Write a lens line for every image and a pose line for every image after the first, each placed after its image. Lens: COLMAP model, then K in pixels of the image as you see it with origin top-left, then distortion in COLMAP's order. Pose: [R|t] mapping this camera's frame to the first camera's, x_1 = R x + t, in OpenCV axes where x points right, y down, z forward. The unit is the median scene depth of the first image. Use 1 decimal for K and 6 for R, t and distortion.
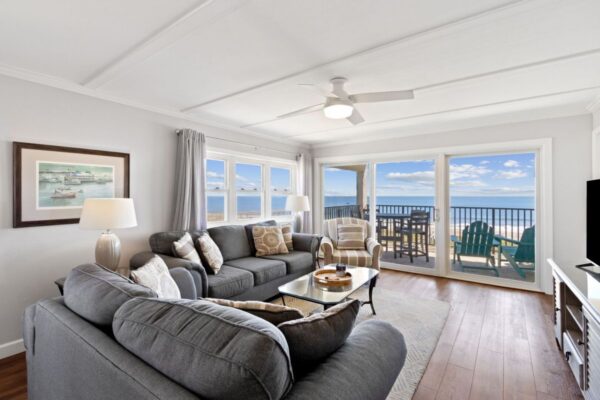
lens RADIAL K [[278.1, 0, 309.1], [0, 278.1, 199.5], [0, 0, 1]] dist [0.000742, 0.000043]
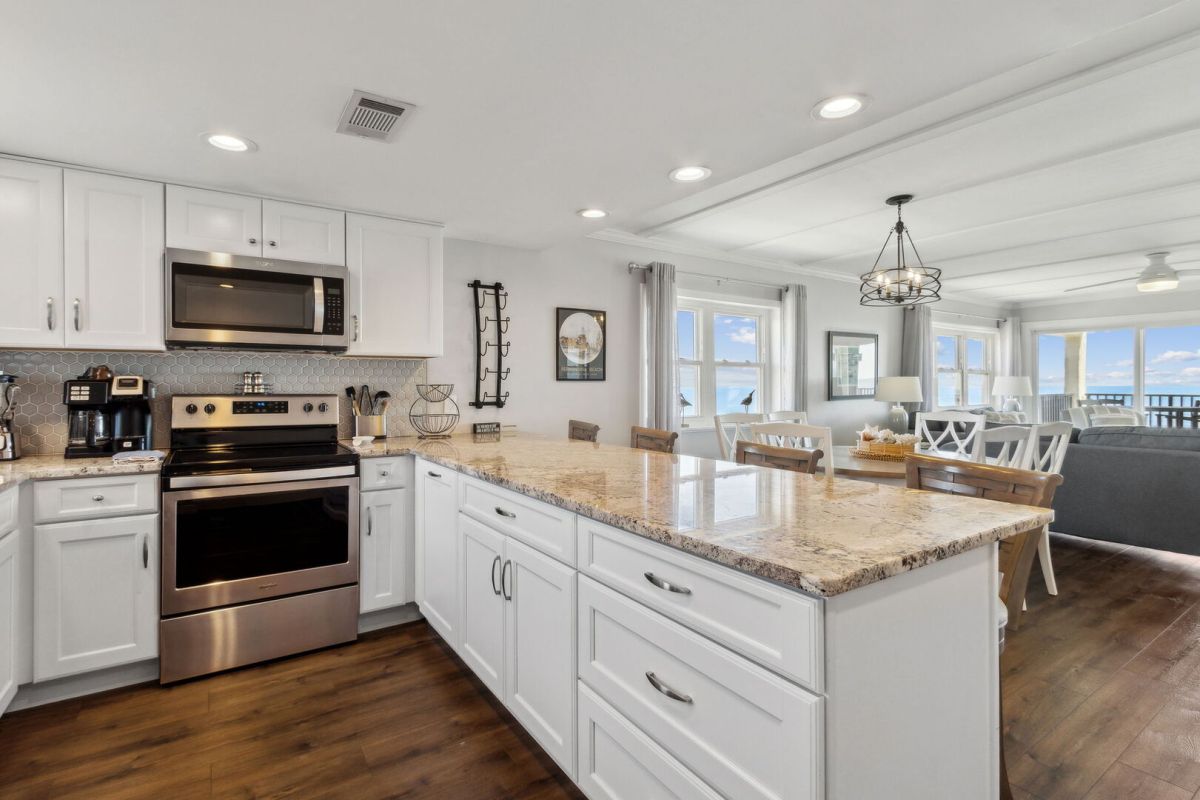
lens RADIAL K [[553.4, 0, 594.2], [0, 553.4, 381.9], [0, 0, 1]] dist [0.001279, 0.000105]
pose [[0.934804, 0.014714, -0.354859, -0.301296], [-0.013468, 0.999891, 0.005981, 0.004384], [0.354909, -0.000812, 0.934901, -0.427219]]
